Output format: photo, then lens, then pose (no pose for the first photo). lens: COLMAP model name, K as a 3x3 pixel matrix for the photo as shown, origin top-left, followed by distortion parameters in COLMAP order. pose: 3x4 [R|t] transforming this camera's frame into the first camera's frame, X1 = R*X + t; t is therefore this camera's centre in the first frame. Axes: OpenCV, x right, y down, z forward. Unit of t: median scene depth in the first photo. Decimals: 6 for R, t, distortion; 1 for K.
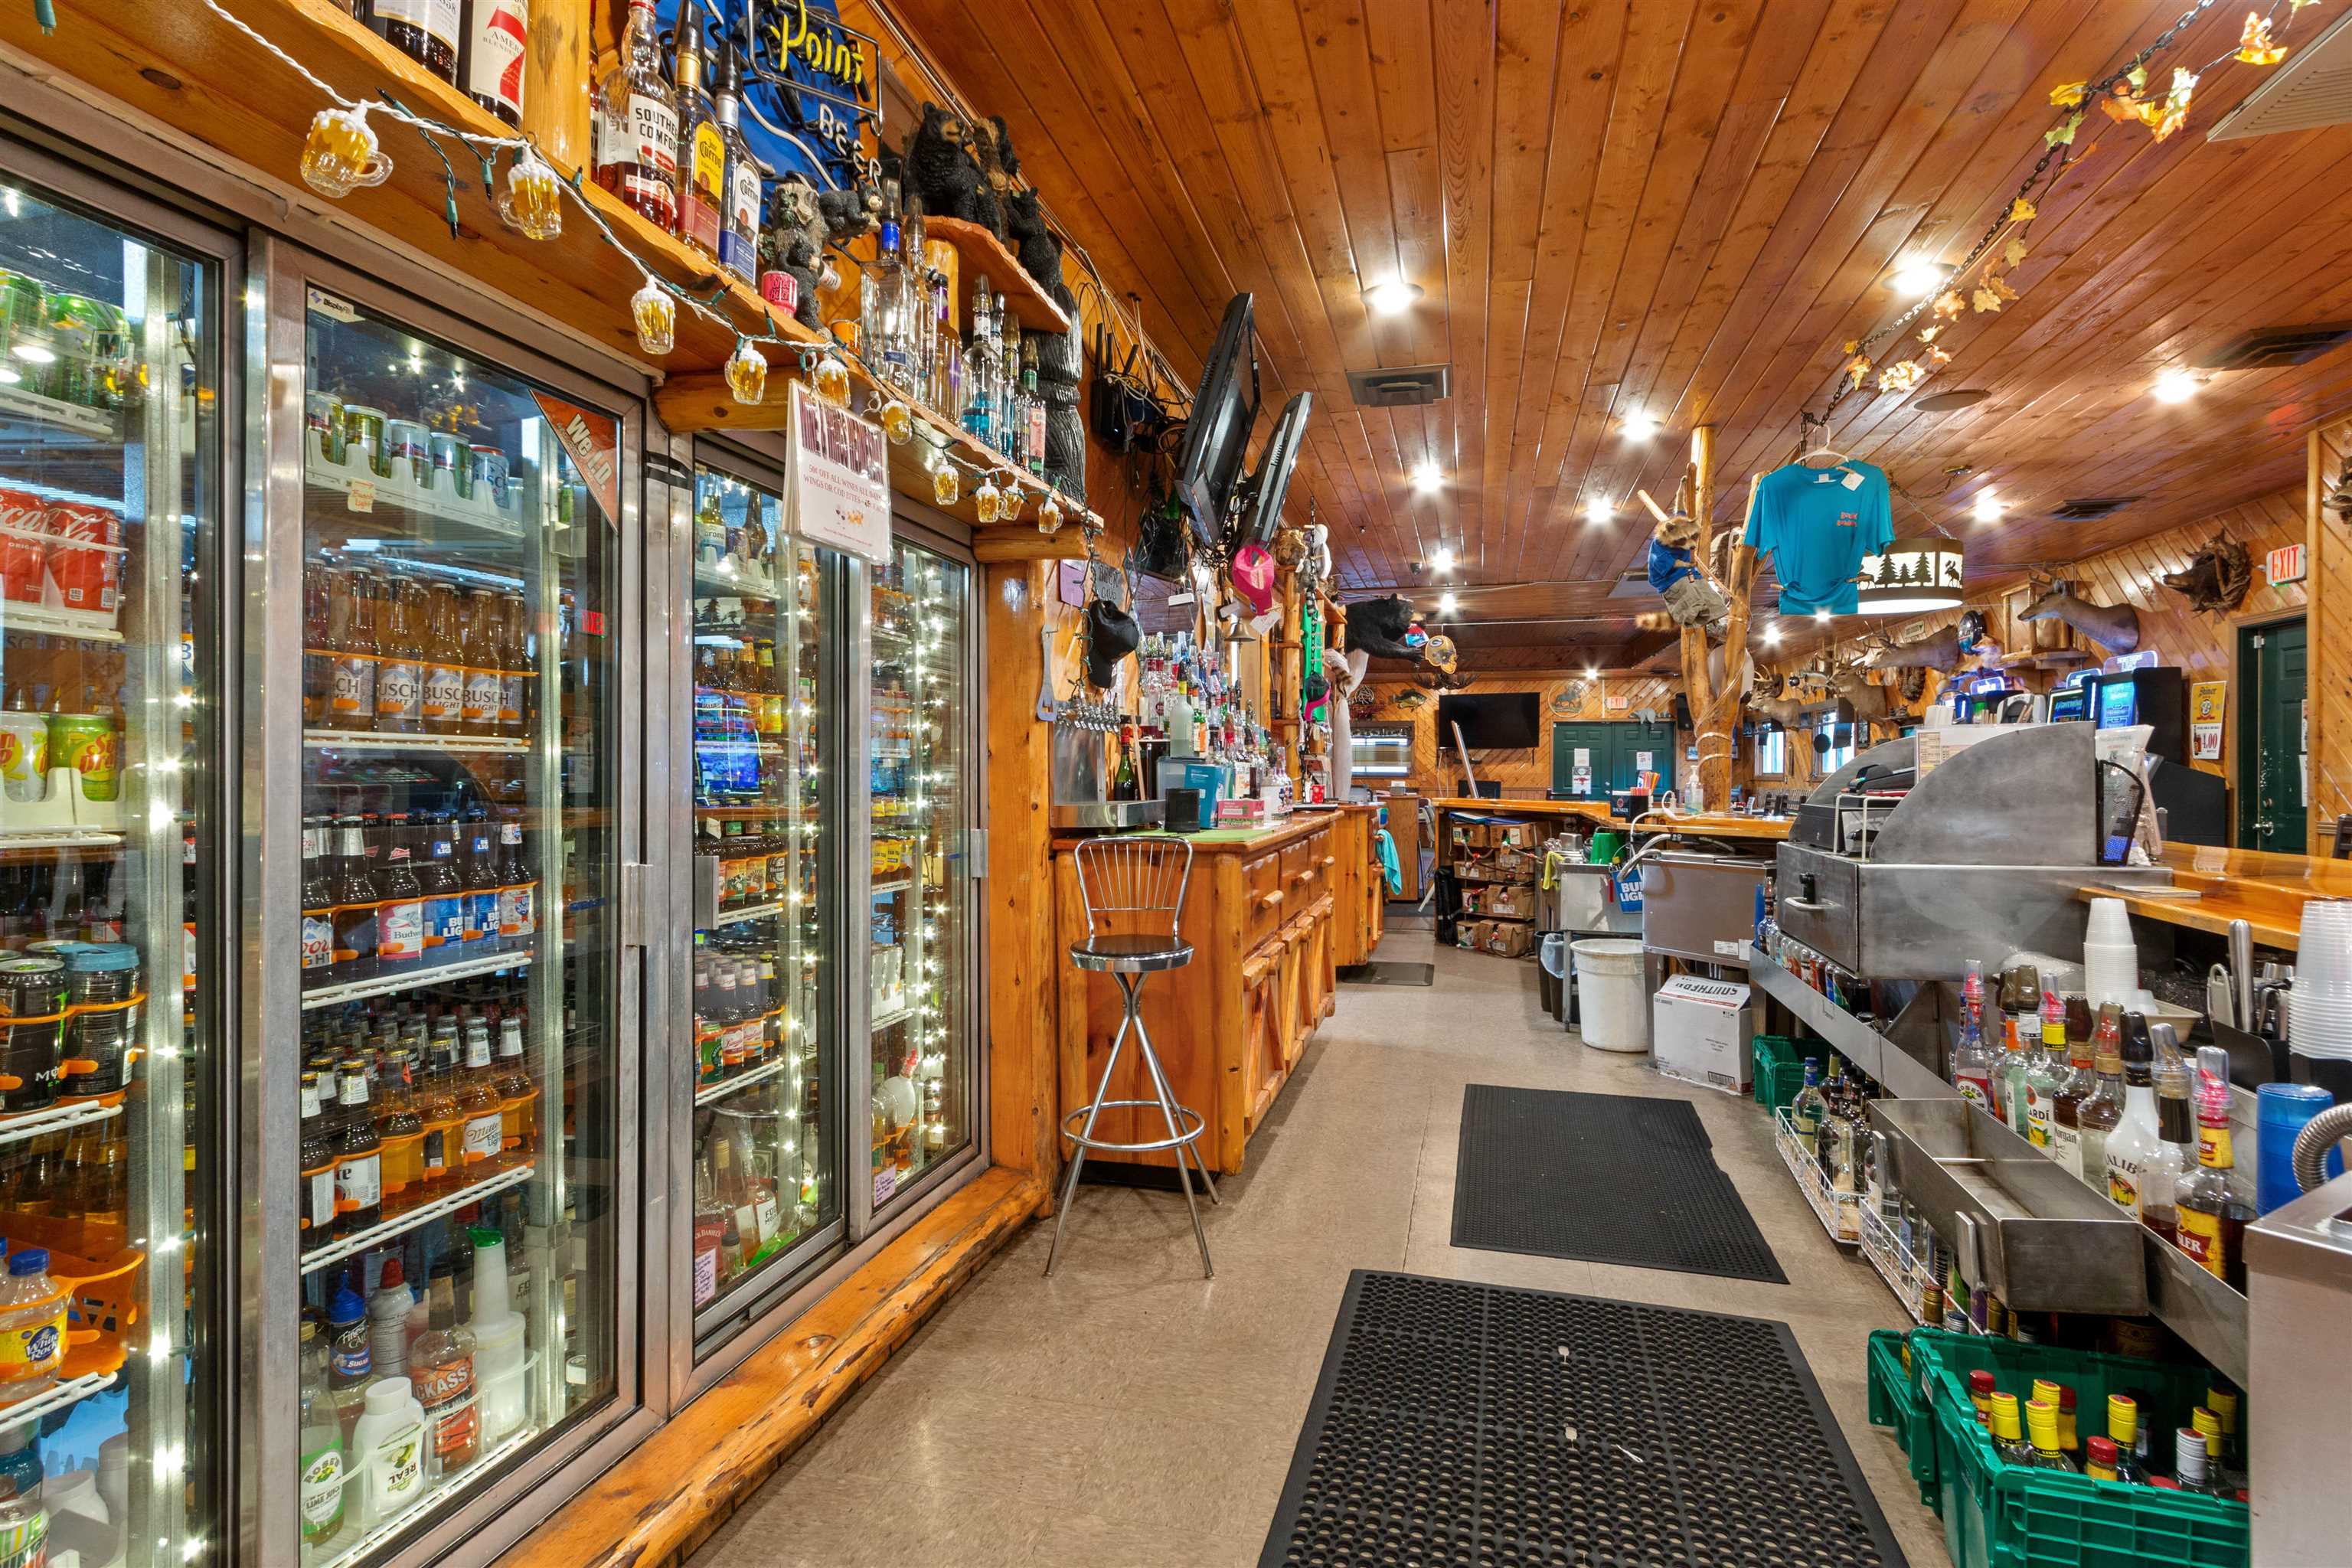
lens RADIAL K [[1186.3, 0, 1171.5], [0, 1186.3, 776.6], [0, 0, 1]] dist [0.004517, -0.002849]
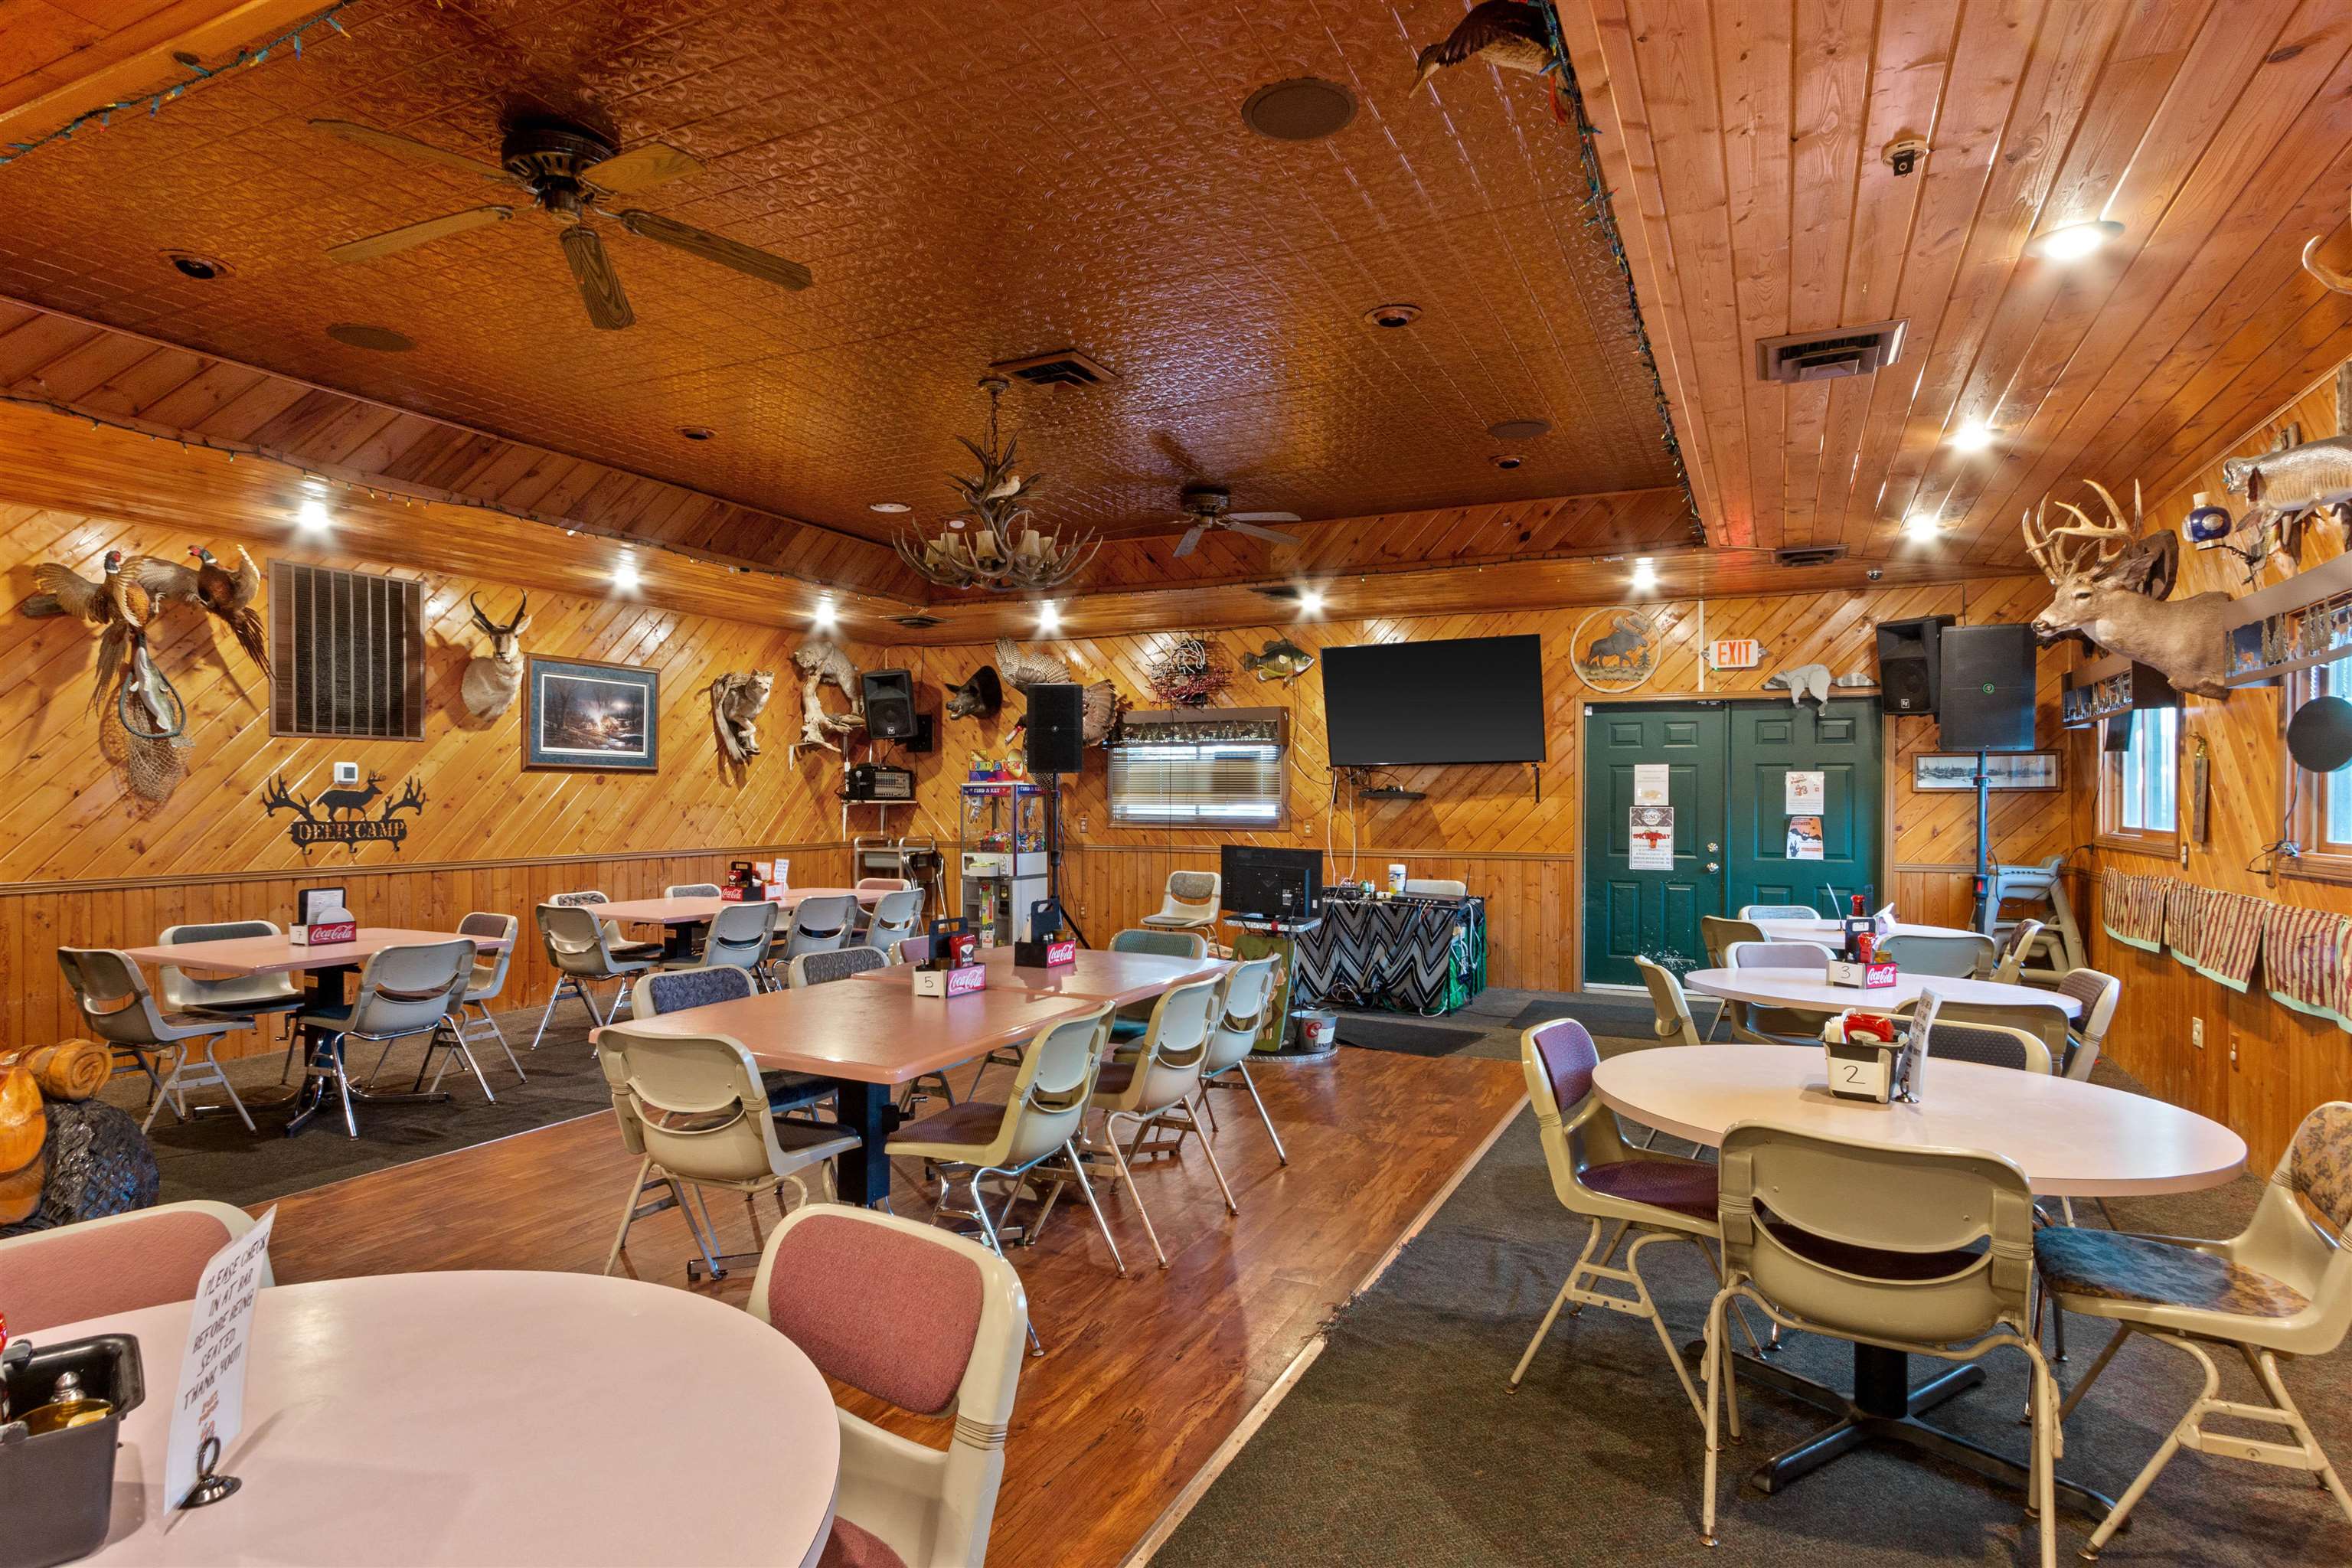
lens RADIAL K [[1293.5, 0, 1176.9], [0, 1293.5, 796.9], [0, 0, 1]] dist [0.025418, 0.001330]
pose [[0.978745, -0.000930, -0.205081, 1.090271], [0.000104, 0.999992, -0.004037, -0.038872], [0.205083, 0.003930, 0.978737, 2.013623]]
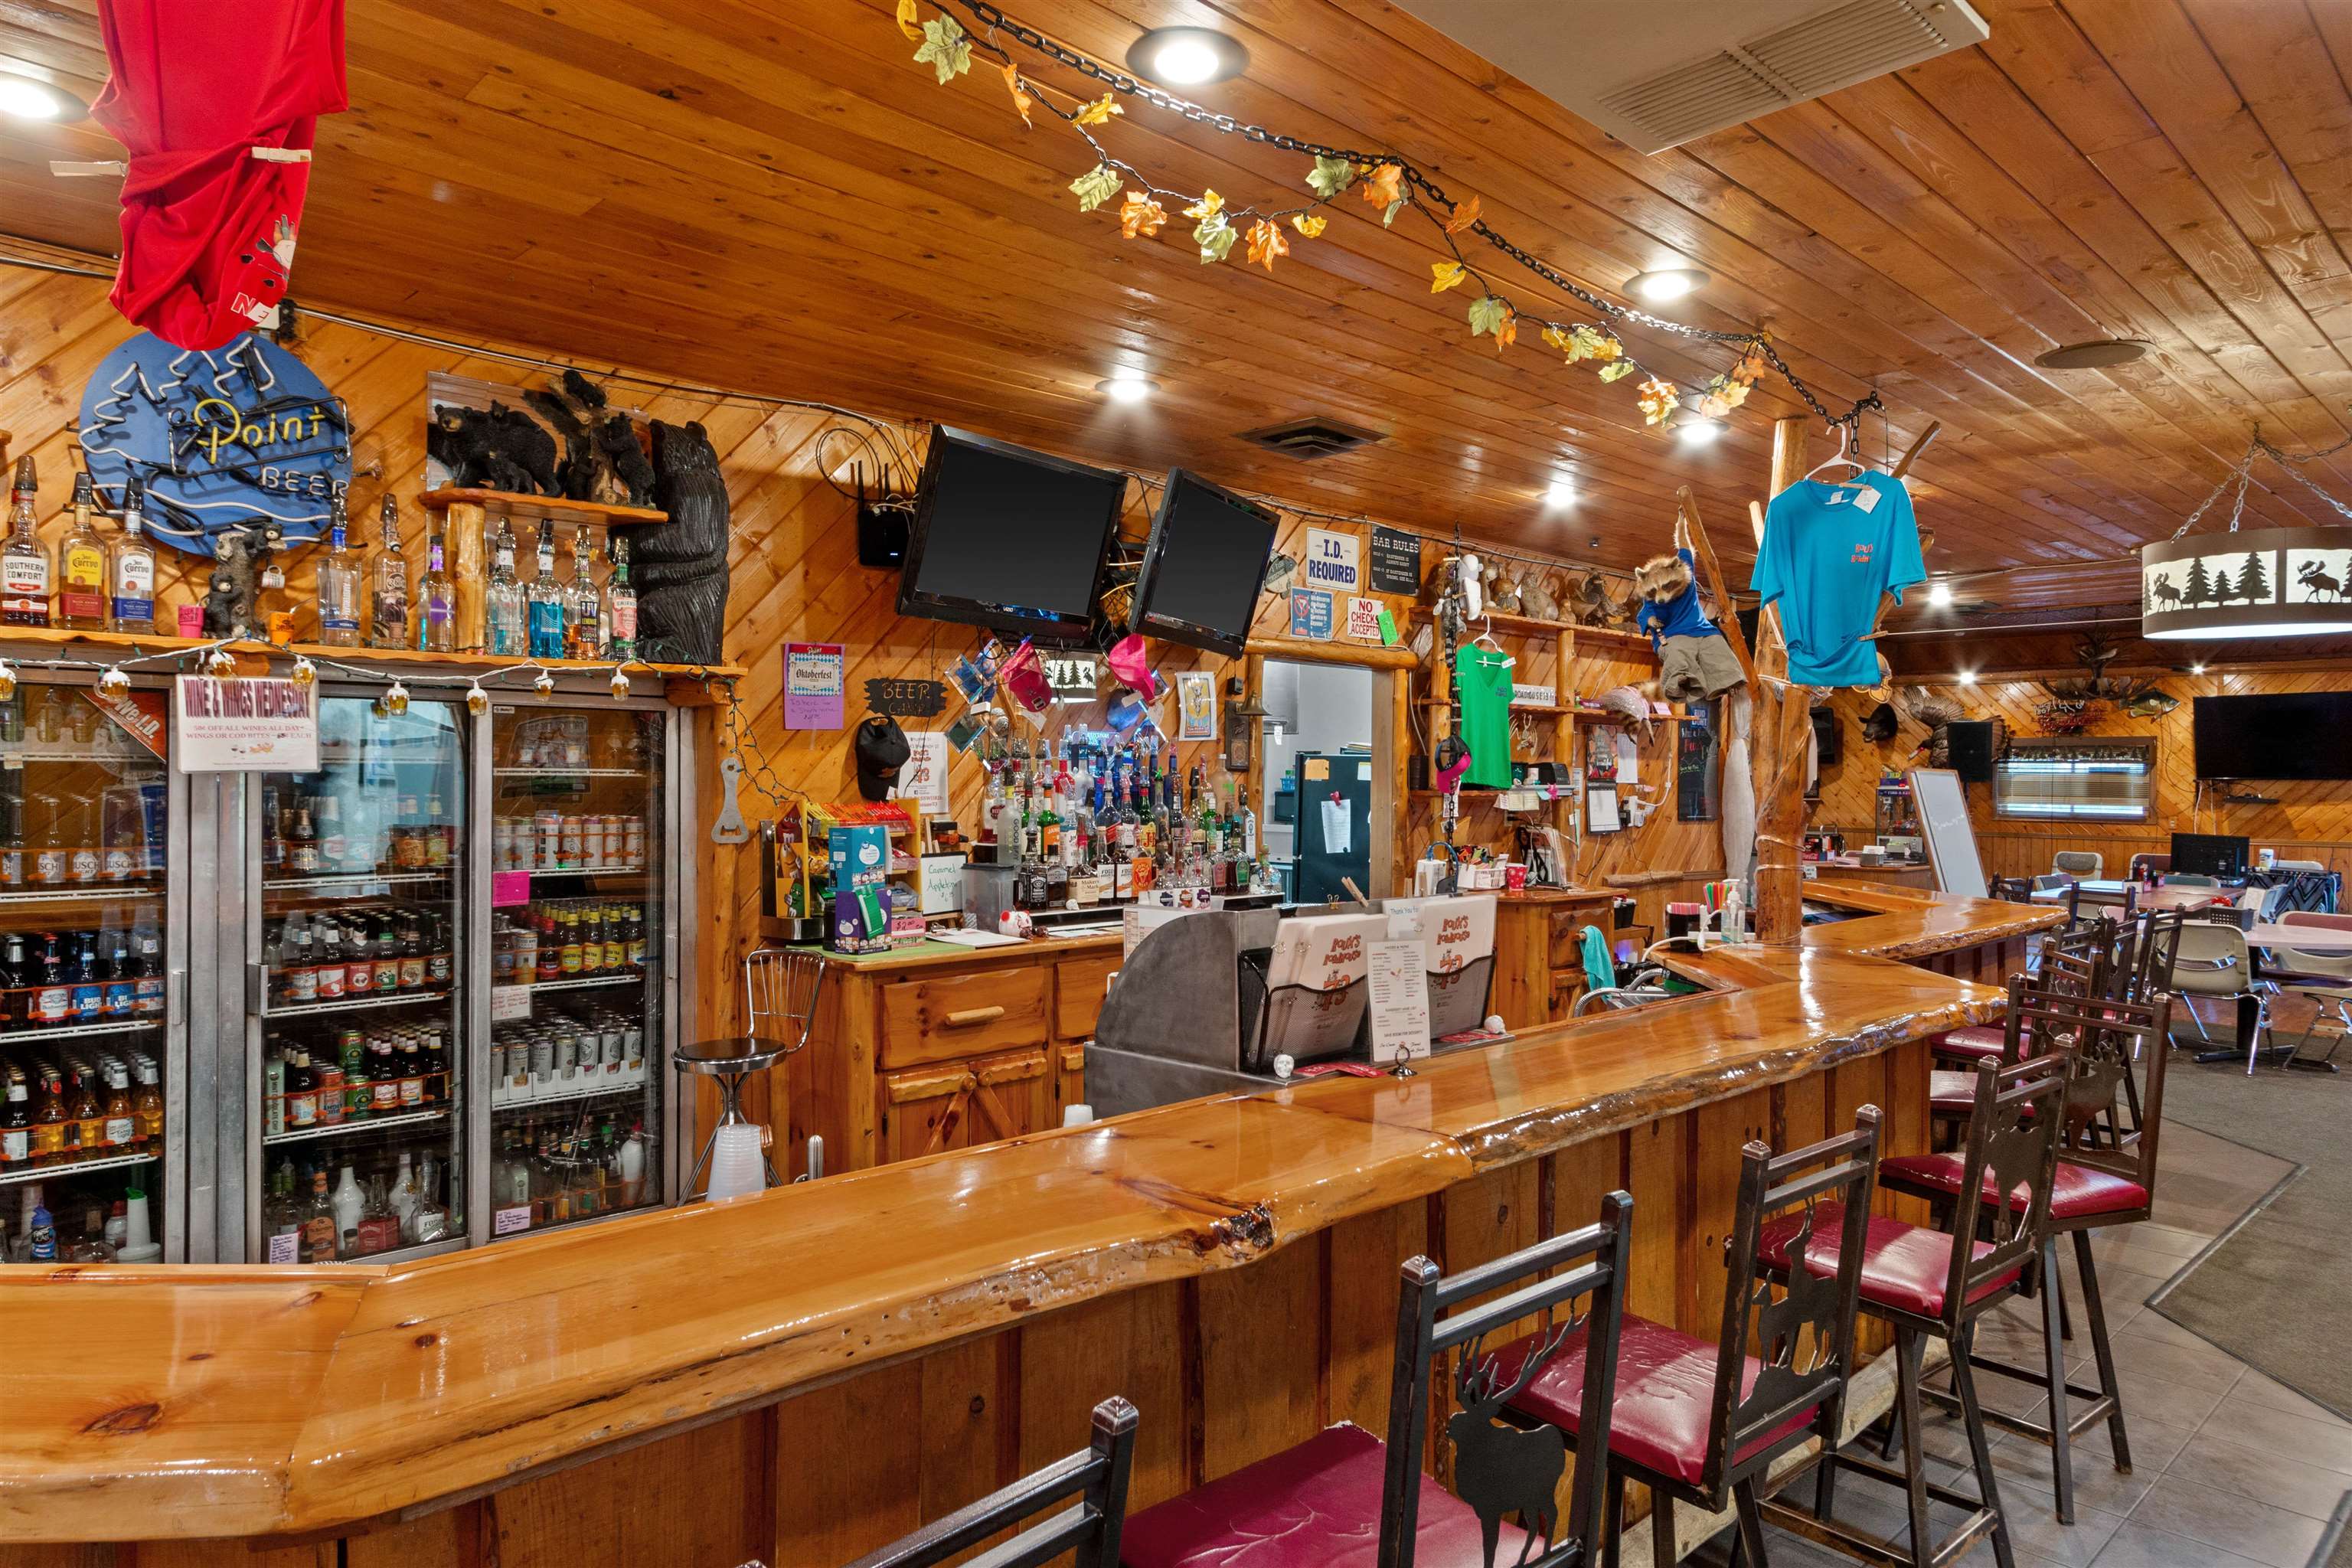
lens RADIAL K [[1492.7, 0, 1138.8], [0, 1492.7, 781.4], [0, 0, 1]] dist [0.006424, -0.004178]
pose [[0.847396, 0.005423, -0.530933, 0.684480], [-0.006325, 0.999980, 0.000119, -0.075984], [0.530923, 0.003257, 0.847414, -0.001890]]
